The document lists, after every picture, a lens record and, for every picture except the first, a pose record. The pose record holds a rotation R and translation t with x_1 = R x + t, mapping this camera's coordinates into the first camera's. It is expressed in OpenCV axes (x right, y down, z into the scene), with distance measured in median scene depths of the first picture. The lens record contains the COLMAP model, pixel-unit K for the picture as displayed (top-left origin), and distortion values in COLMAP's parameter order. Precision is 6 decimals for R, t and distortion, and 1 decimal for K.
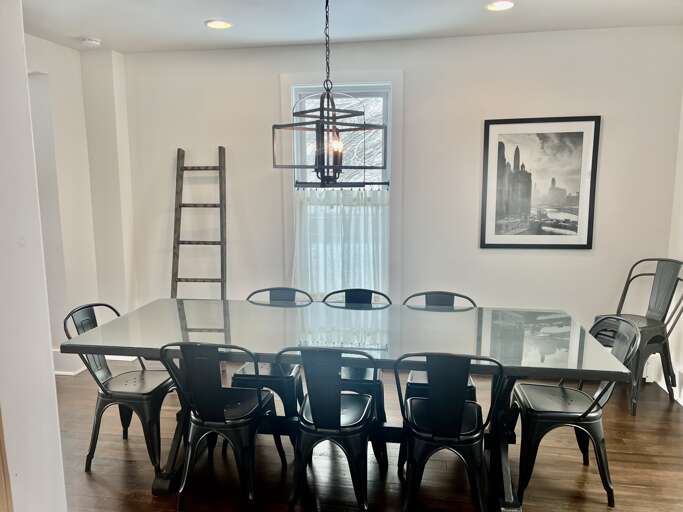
lens RADIAL K [[512.6, 0, 341.5], [0, 512.6, 256.0], [0, 0, 1]] dist [0.085149, -0.099485]
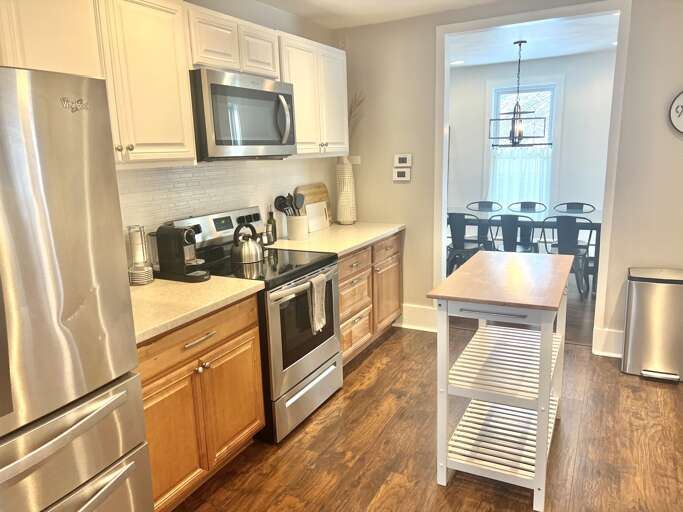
lens RADIAL K [[512.6, 0, 341.5], [0, 512.6, 256.0], [0, 0, 1]] dist [0.085149, -0.099485]
pose [[0.946325, 0.046316, -0.319881, 0.001754], [-0.024851, 0.997176, 0.070863, 0.182744], [0.322260, -0.059110, 0.944804, -1.284783]]
